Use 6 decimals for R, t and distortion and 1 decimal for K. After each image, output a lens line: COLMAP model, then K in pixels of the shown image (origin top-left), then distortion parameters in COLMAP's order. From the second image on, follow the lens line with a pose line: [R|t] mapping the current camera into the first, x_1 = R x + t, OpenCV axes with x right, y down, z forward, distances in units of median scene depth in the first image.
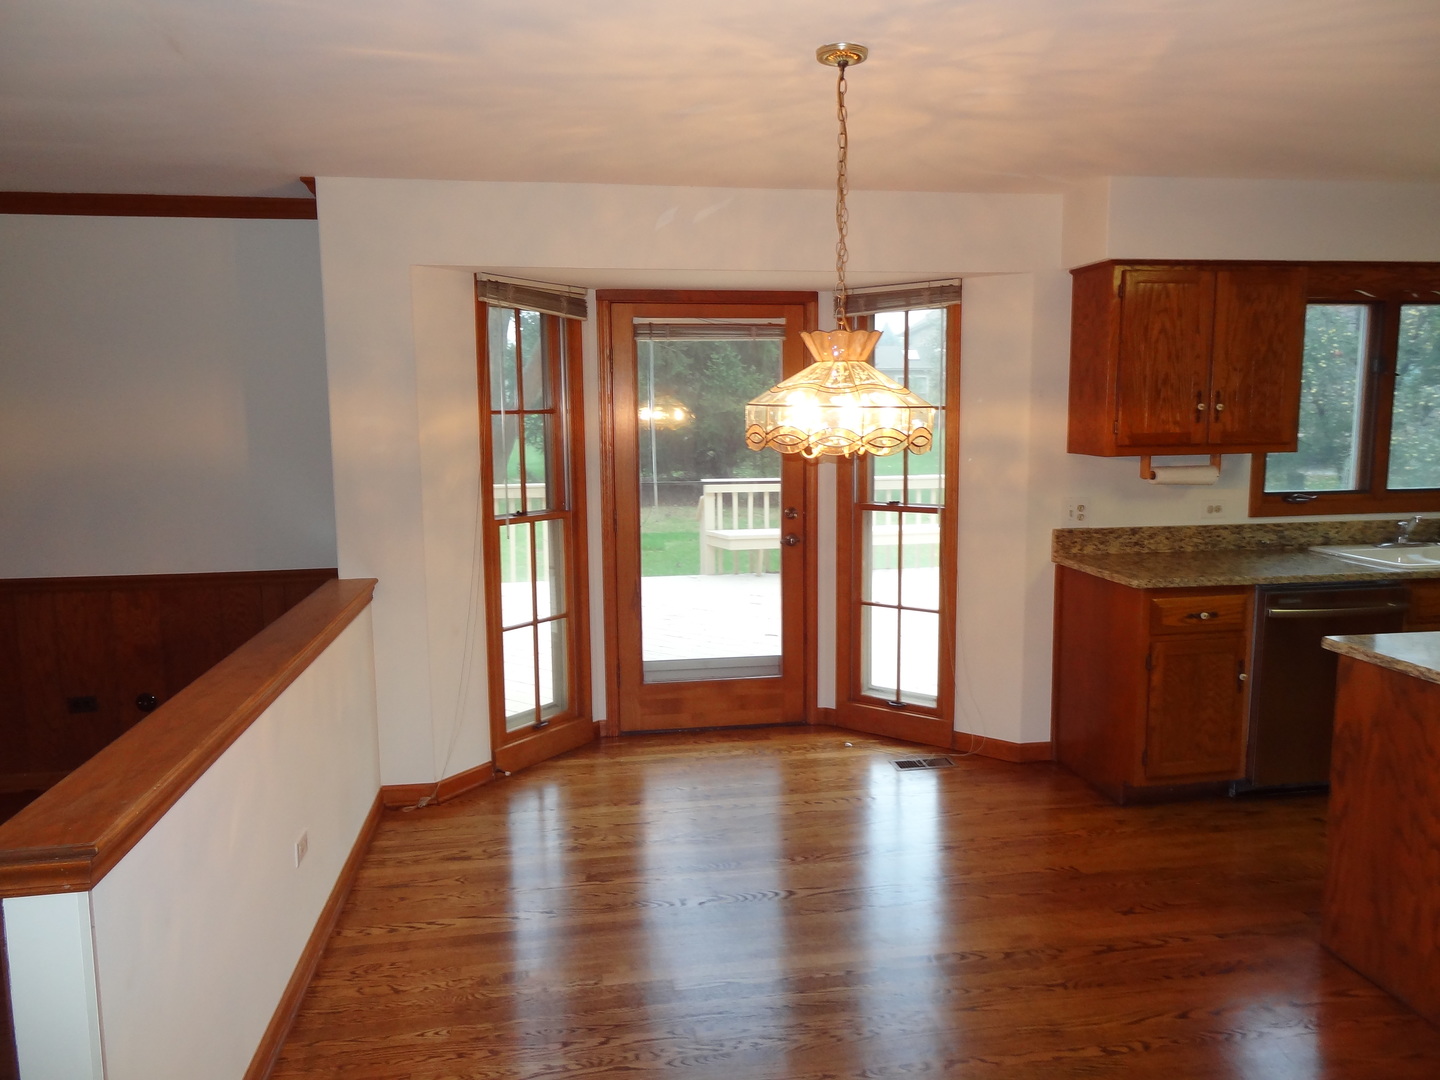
lens RADIAL K [[1013.1, 0, 720.0], [0, 1013.1, 540.0], [0, 0, 1]] dist [0.009731, -0.001749]
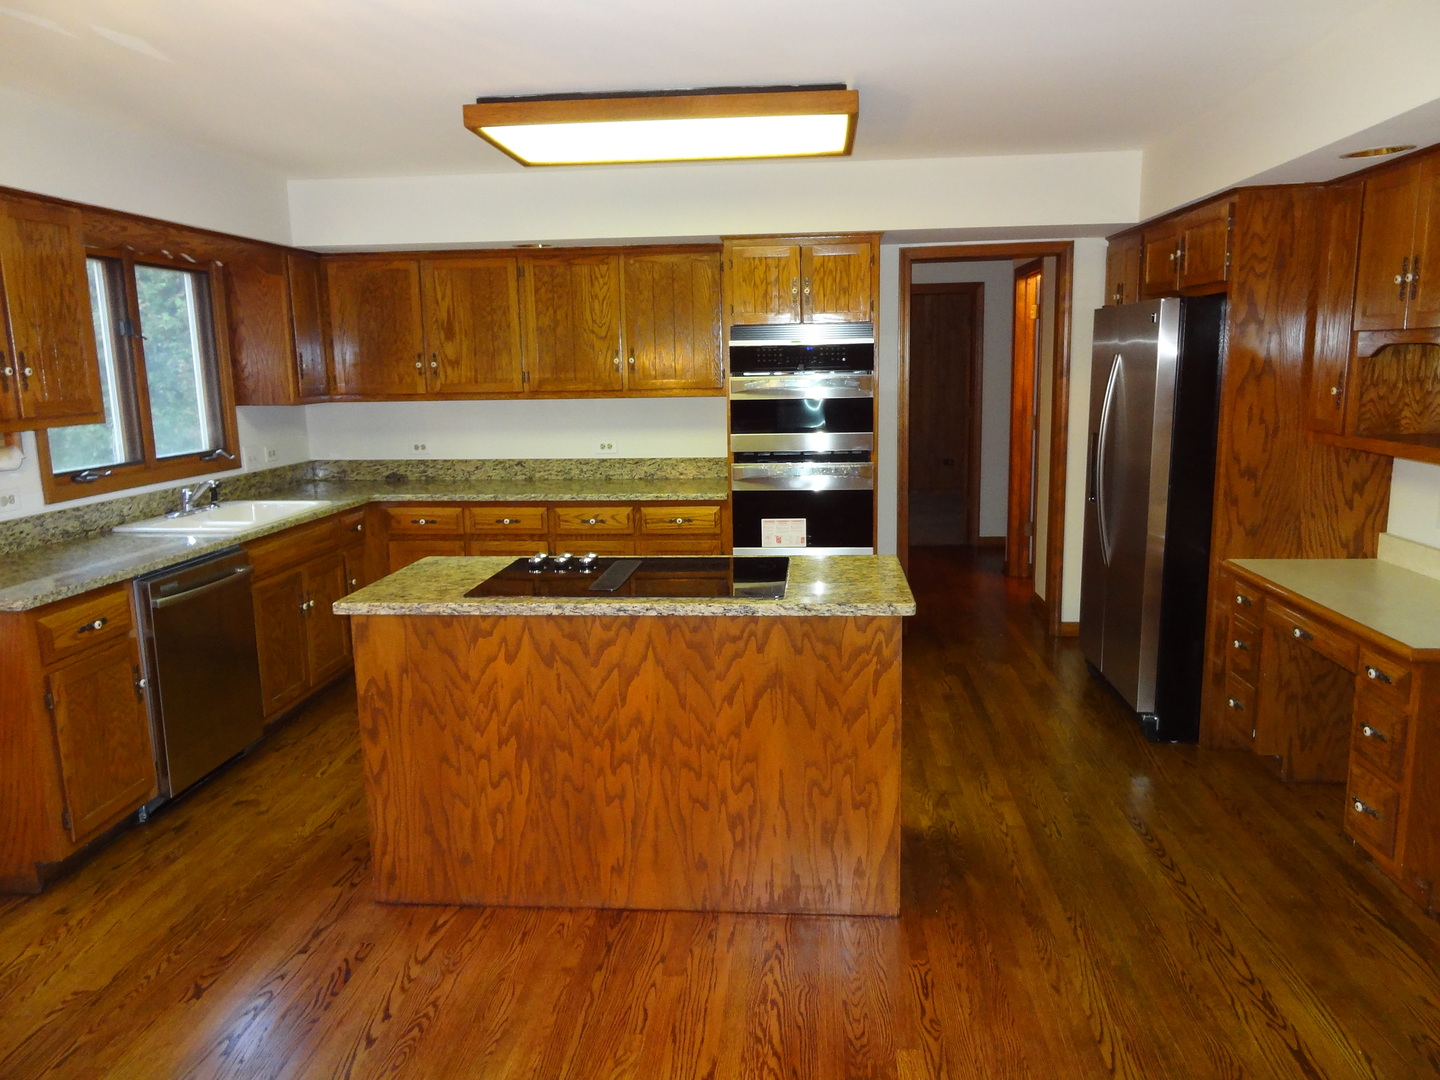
lens RADIAL K [[1013.1, 0, 720.0], [0, 1013.1, 540.0], [0, 0, 1]] dist [0.009731, -0.001749]
pose [[0.231096, -0.163689, 0.959062, -0.177909], [0.140137, 0.981067, 0.133677, -0.031124], [-0.962786, 0.103508, 0.249659, 0.285745]]
